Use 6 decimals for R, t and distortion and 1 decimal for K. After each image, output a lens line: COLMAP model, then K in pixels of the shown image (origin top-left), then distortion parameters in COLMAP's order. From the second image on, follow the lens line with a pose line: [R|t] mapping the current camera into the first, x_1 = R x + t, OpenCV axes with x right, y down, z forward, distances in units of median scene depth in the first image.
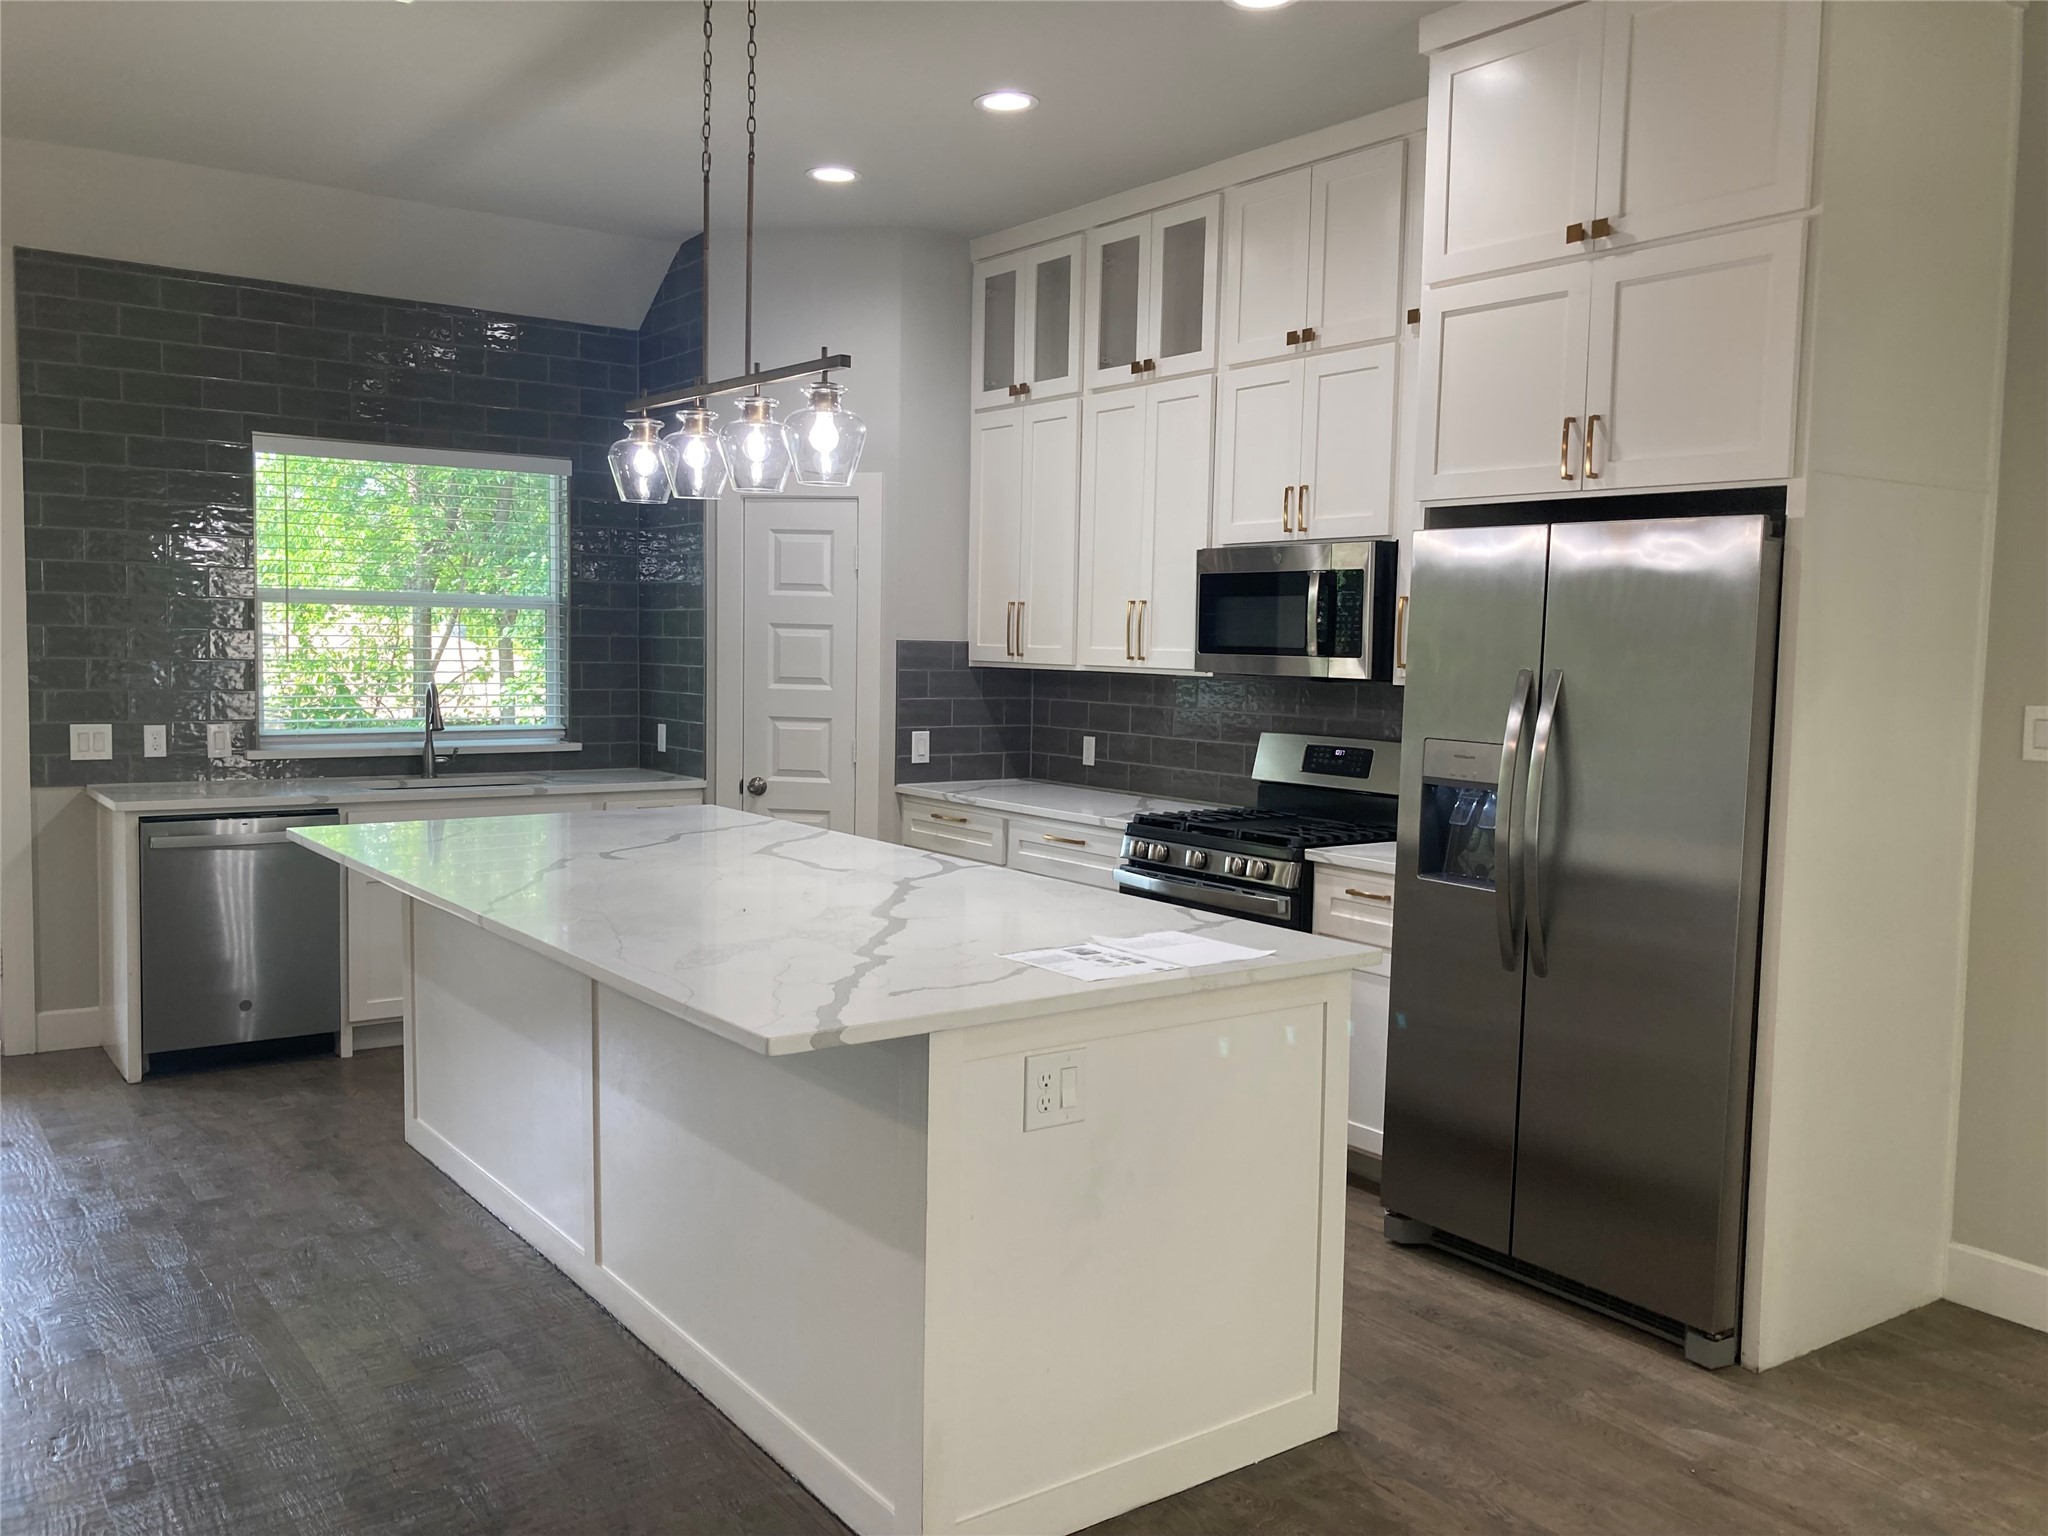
lens RADIAL K [[1653.1, 0, 1024.0], [0, 1653.1, 768.0], [0, 0, 1]] dist [0.068273, -0.000645]
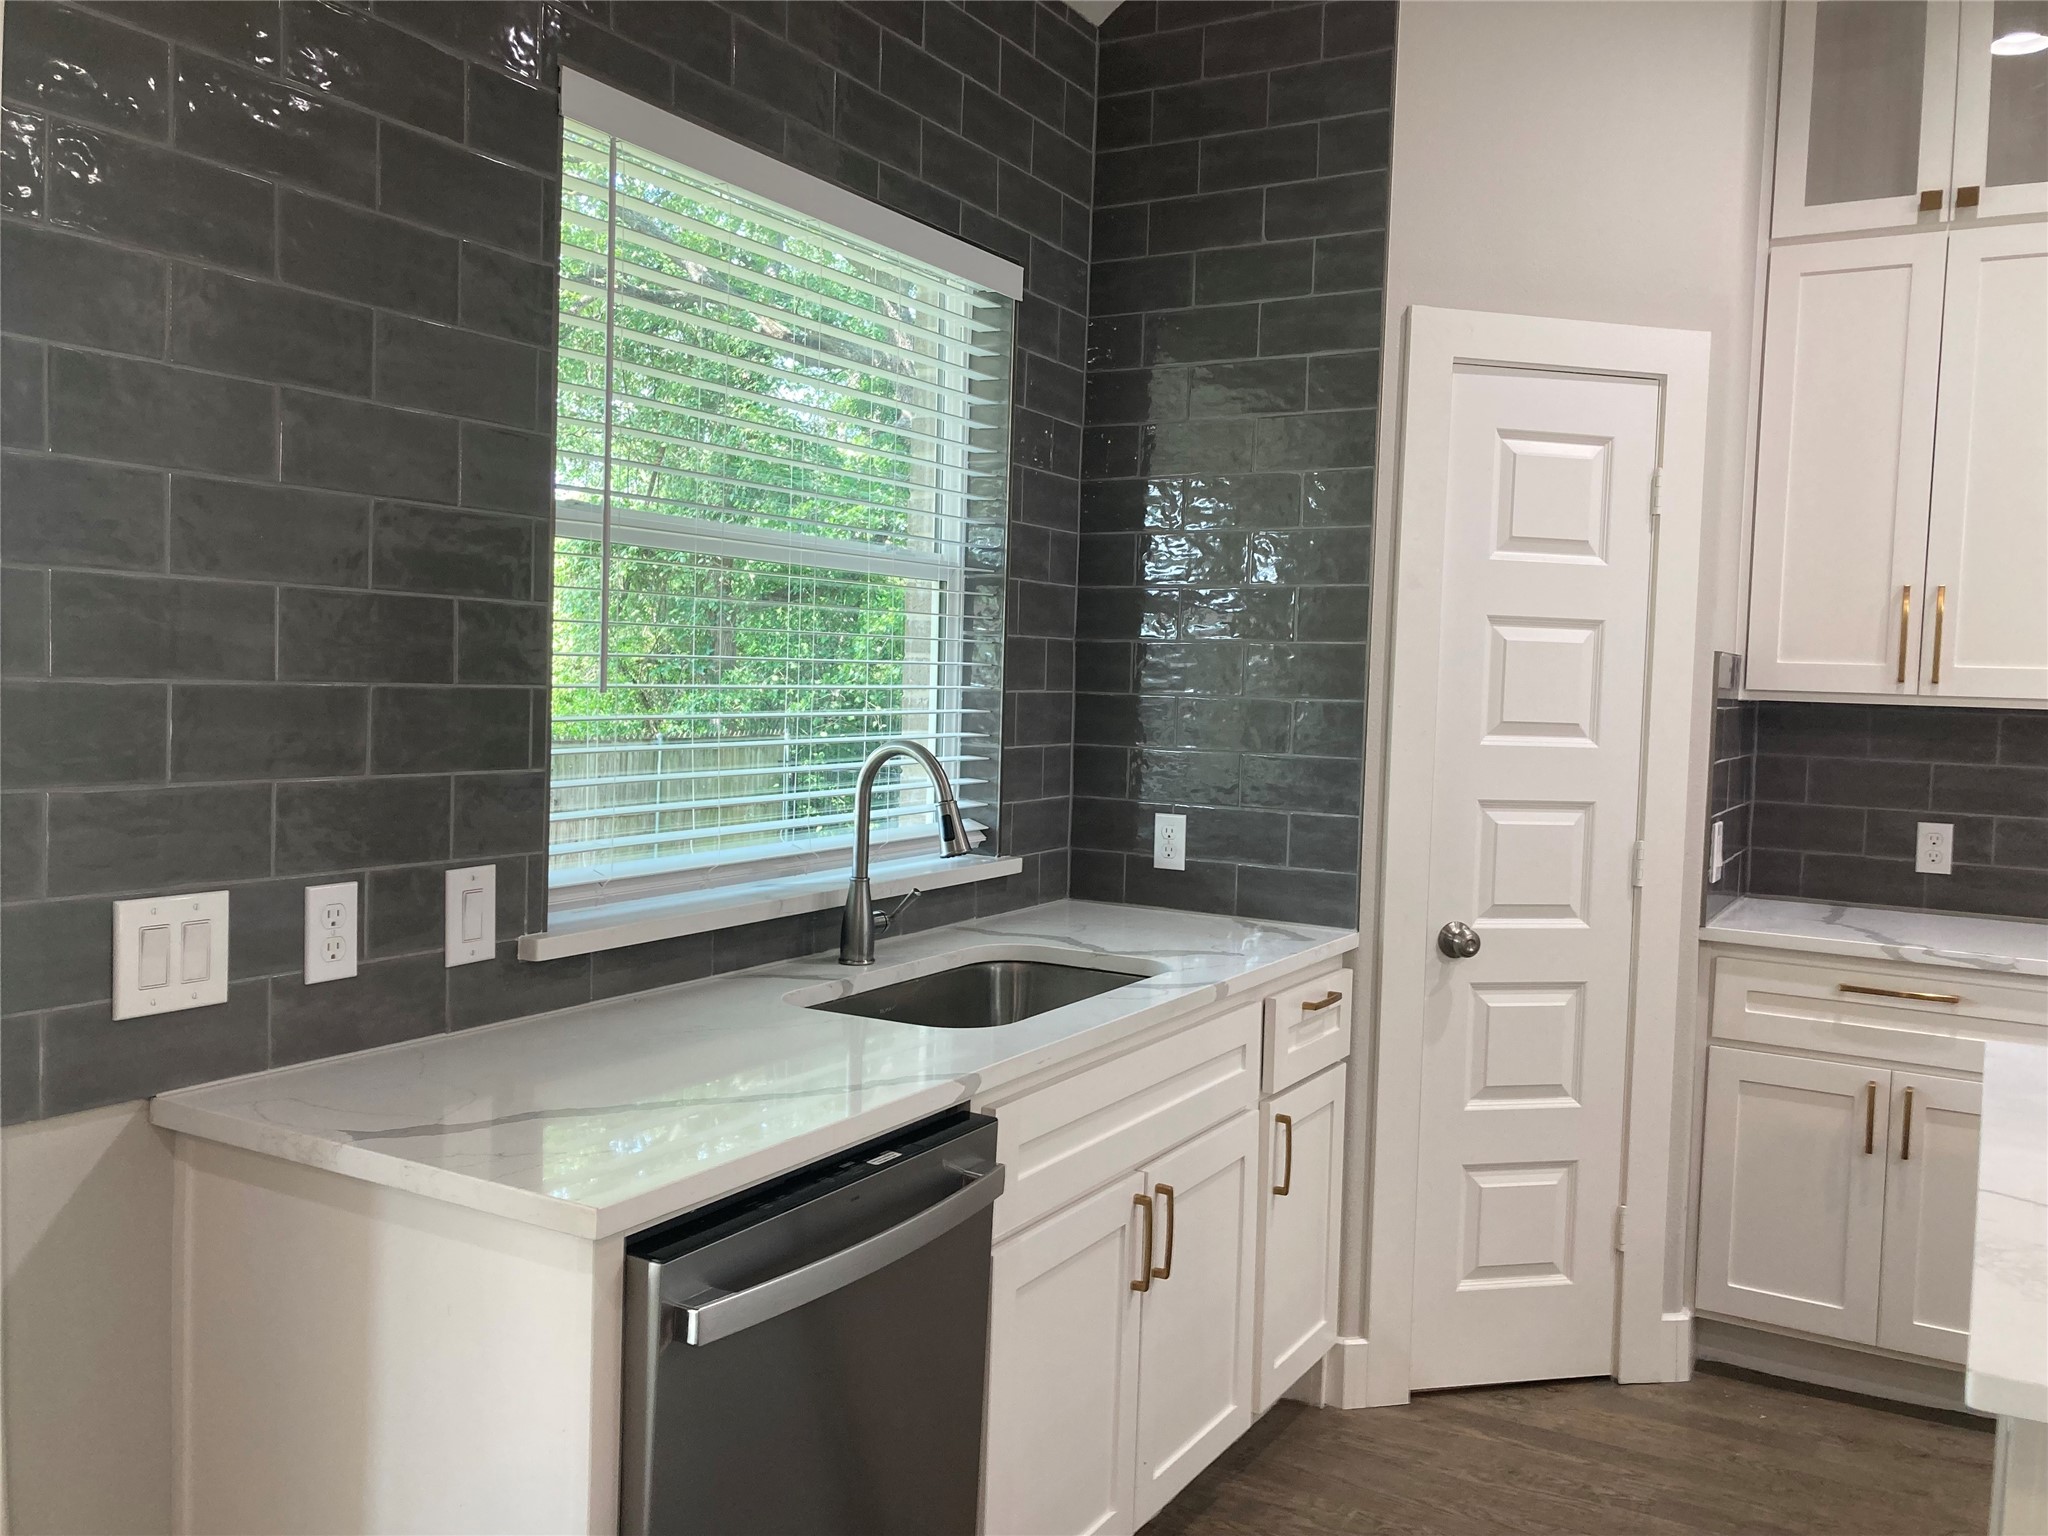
lens RADIAL K [[1676.5, 0, 1037.1], [0, 1676.5, 745.3], [0, 0, 1]] dist [0.026068, -0.000830]
pose [[0.914254, -0.008627, 0.405050, -0.529951], [0.016879, 0.999716, -0.016805, -0.045589], [-0.404790, 0.022200, 0.914140, 0.644963]]
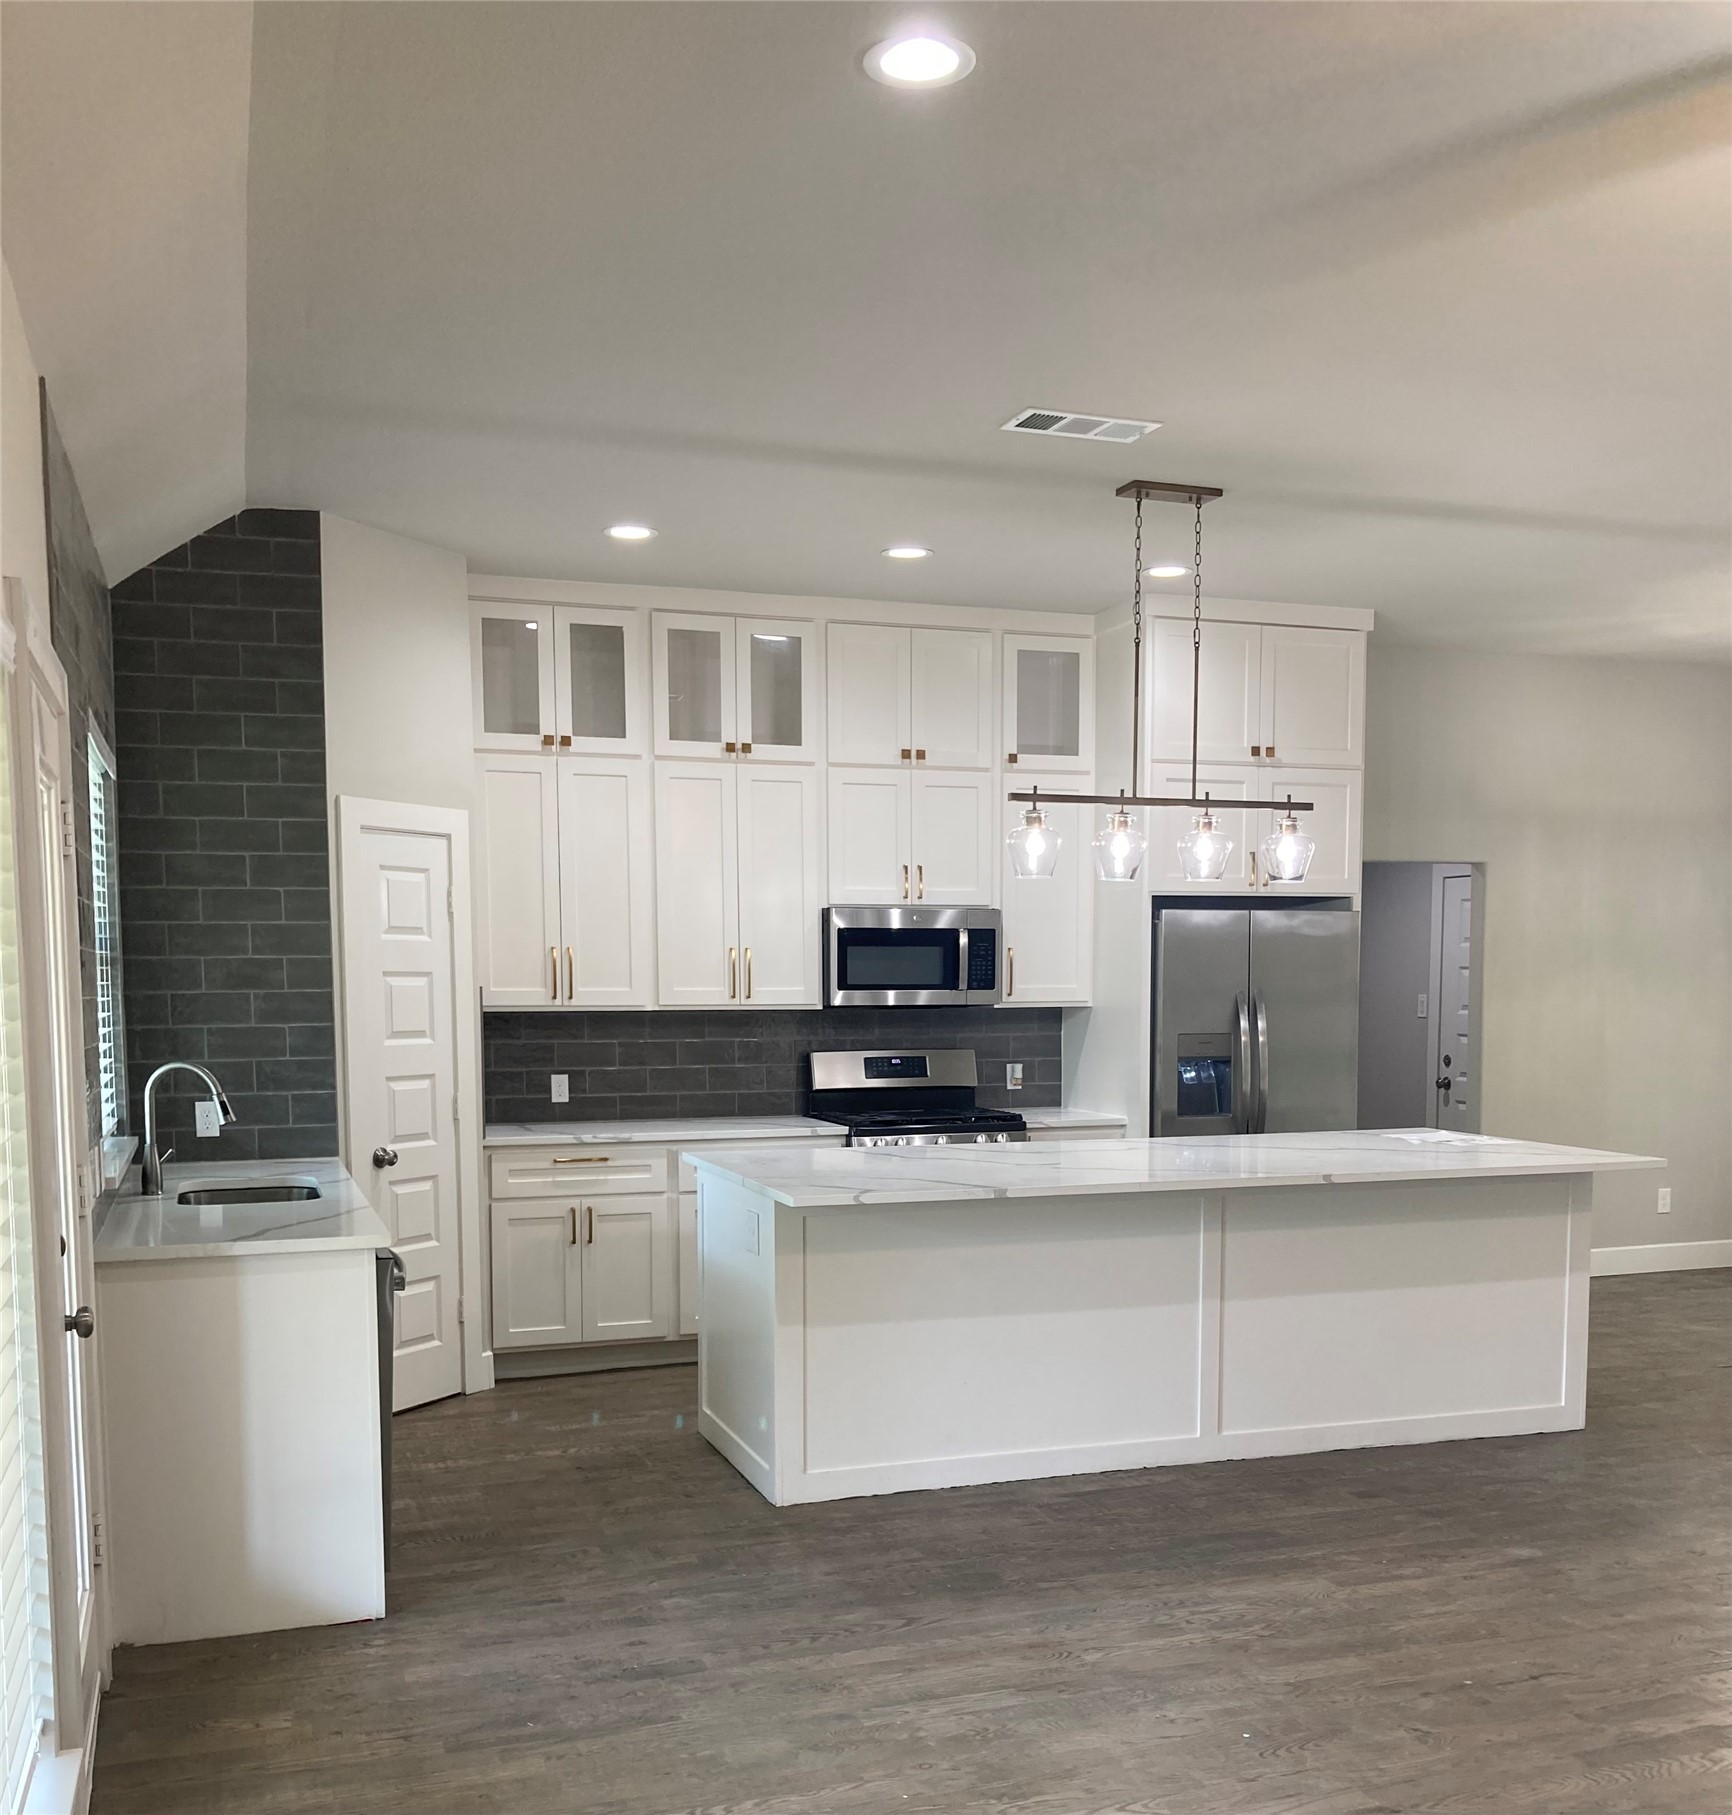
lens RADIAL K [[1941.6, 0, 872.5], [0, 1941.6, 1100.4], [0, 0, 1]] dist [0.196760, -0.009738]
pose [[0.305257, -0.081661, 0.948762, -1.172505], [0.086036, 0.994607, 0.057925, -0.062735], [-0.948376, 0.063946, 0.310636, 0.471780]]
